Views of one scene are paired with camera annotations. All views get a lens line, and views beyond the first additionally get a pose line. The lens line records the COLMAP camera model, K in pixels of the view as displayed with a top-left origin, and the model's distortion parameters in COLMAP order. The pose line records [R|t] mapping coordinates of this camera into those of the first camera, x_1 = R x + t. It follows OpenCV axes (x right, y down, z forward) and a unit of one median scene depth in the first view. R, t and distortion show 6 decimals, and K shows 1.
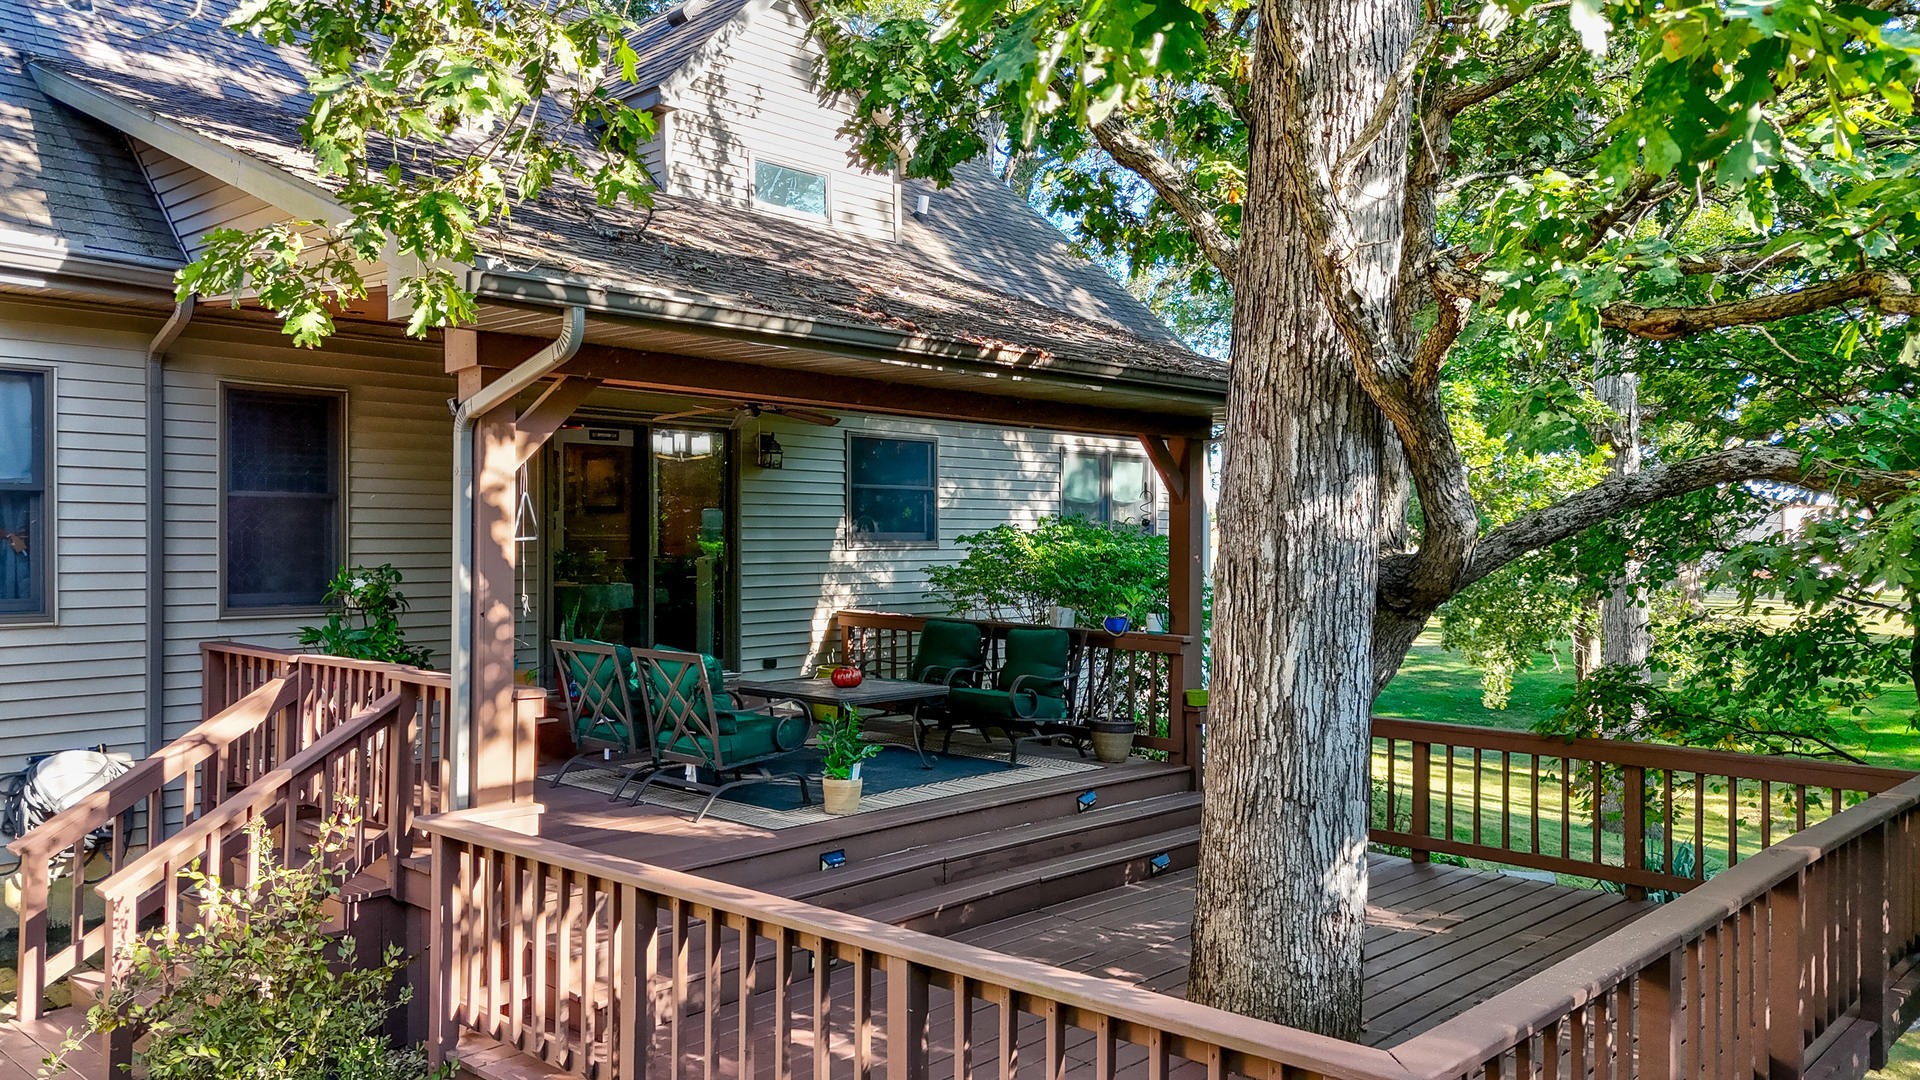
lens RADIAL K [[1448.5, 0, 967.2], [0, 1448.5, 548.6], [0, 0, 1]] dist [0.041914, -0.000843]
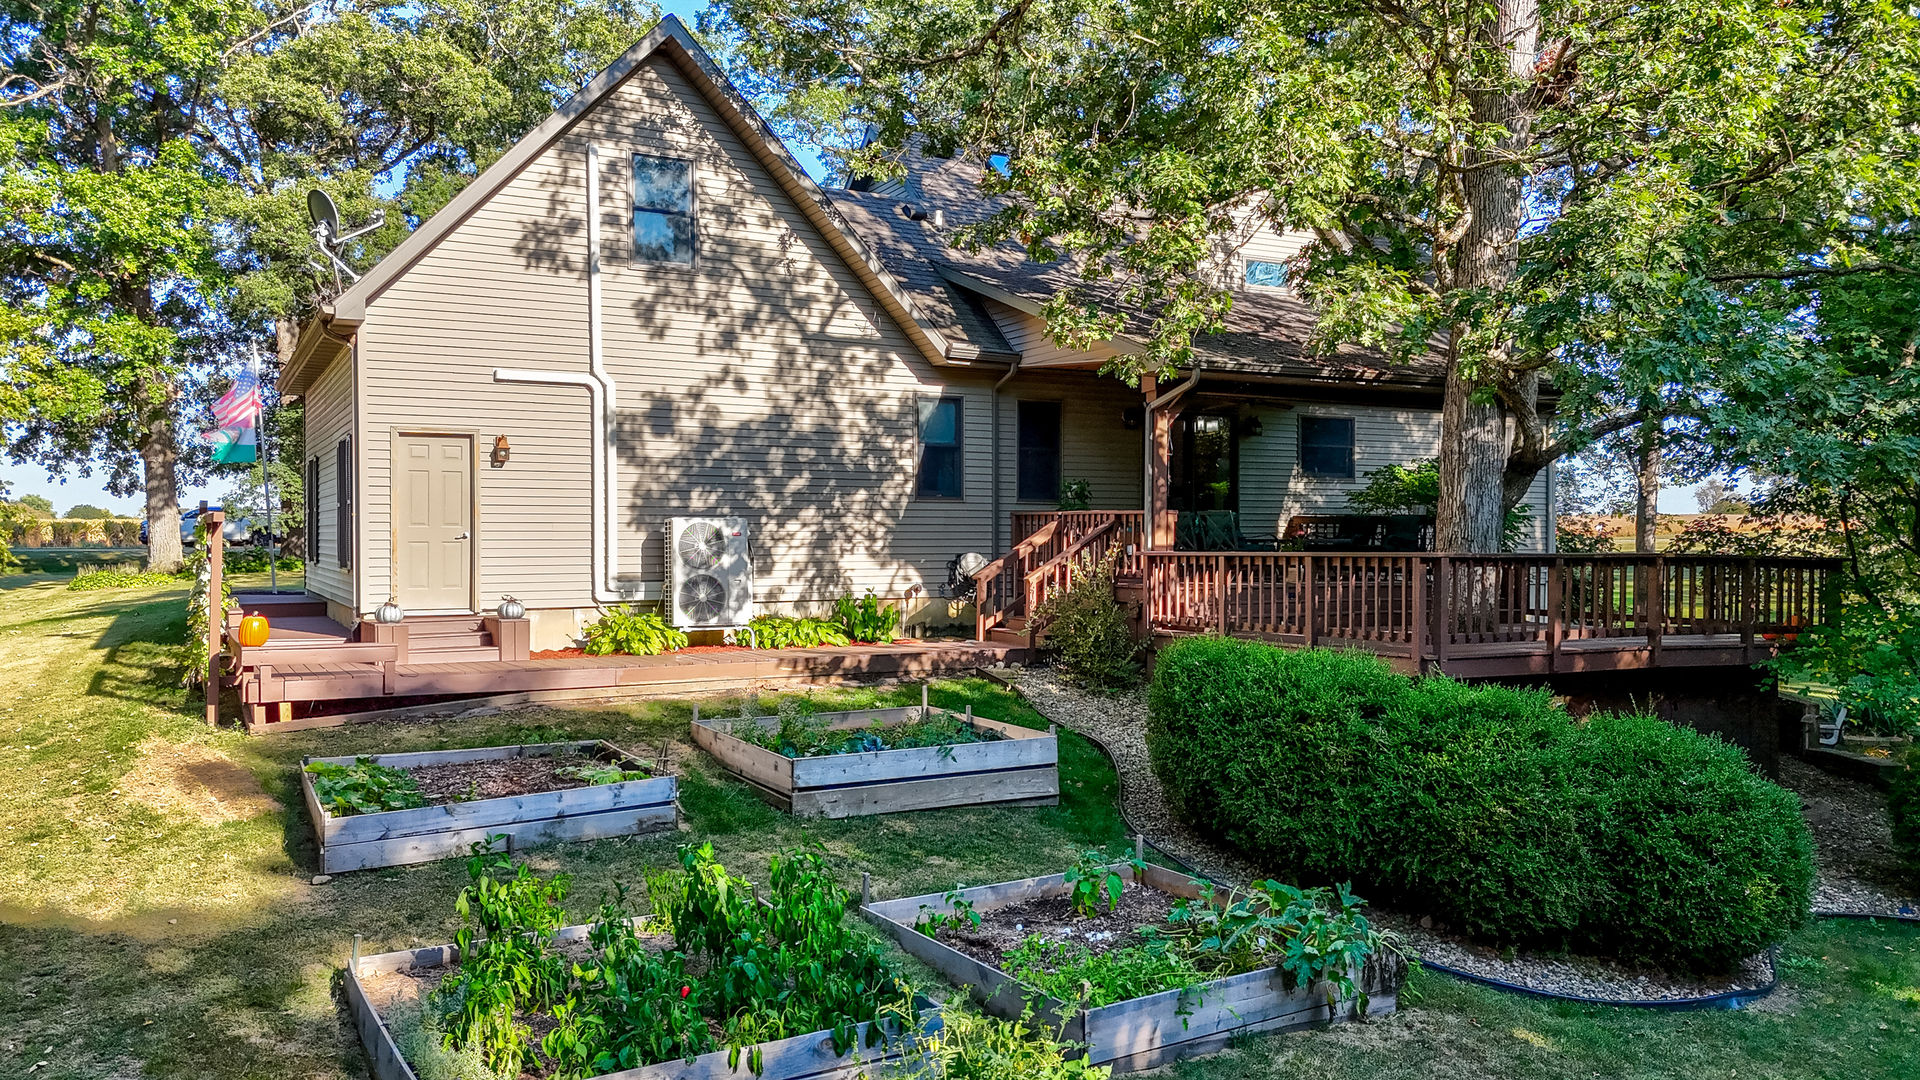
lens RADIAL K [[1379.1, 0, 947.1], [0, 1379.1, 561.9], [0, 0, 1]] dist [0.060663, -0.016268]
pose [[0.944110, 0.004442, -0.329600, 0.114909], [0.000281, 0.999898, 0.014280, 0.122890], [0.329630, -0.013575, 0.944013, -1.217543]]
